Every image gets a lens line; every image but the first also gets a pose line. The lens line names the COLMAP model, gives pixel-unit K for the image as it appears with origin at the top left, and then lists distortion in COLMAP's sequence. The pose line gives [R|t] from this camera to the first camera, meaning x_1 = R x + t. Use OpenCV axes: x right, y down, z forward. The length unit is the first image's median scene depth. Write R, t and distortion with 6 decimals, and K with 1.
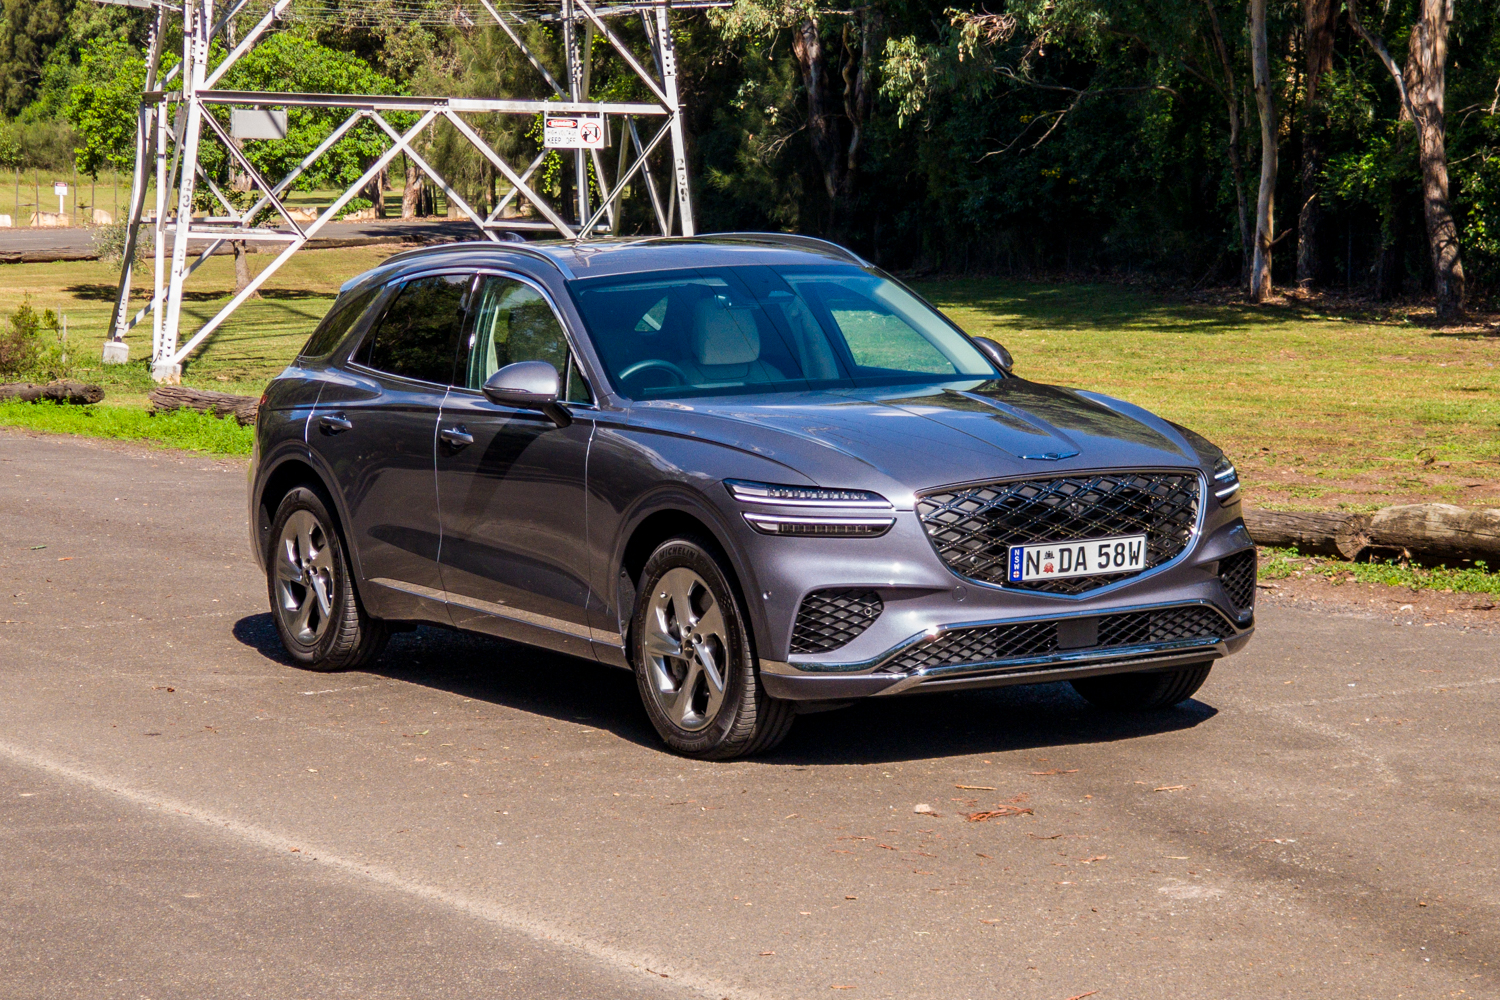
lens RADIAL K [[3747.9, 0, 750.0], [0, 3747.9, 500.0], [0, 0, 1]] dist [0.289431, 0.178549]
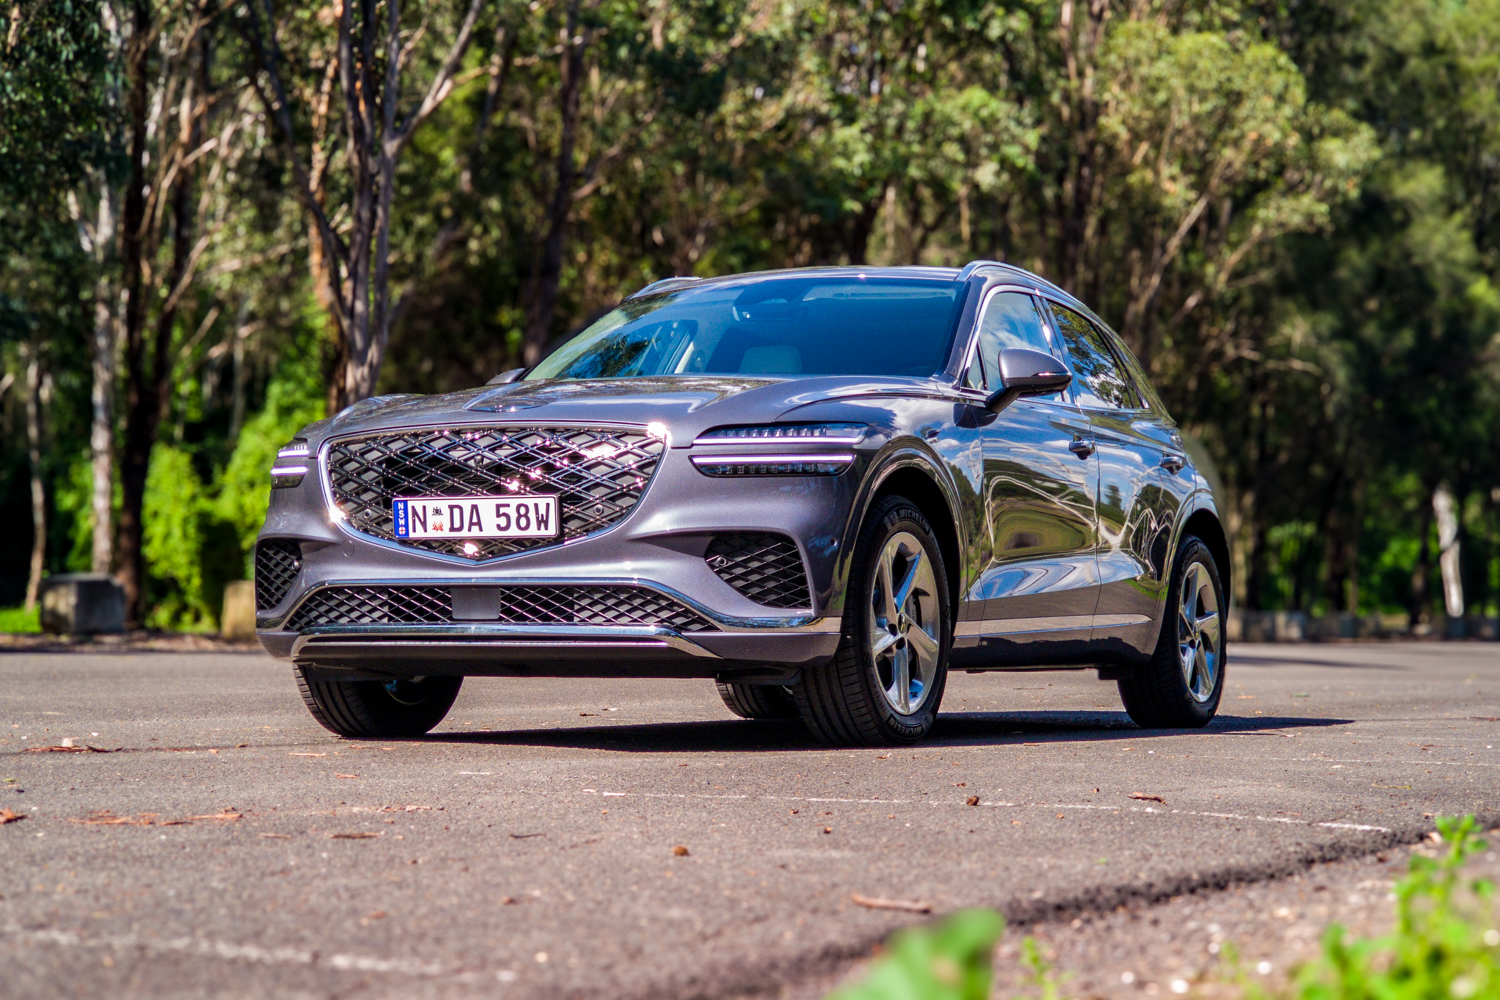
lens RADIAL K [[3034.7, 0, 750.0], [0, 3034.7, 500.0], [0, 0, 1]] dist [0.032911, -0.491128]
pose [[0.543679, -0.014122, -0.839174, 0.718260], [-0.091553, 0.992894, -0.076023, 0.059426], [0.834285, 0.118161, 0.538523, 0.664542]]
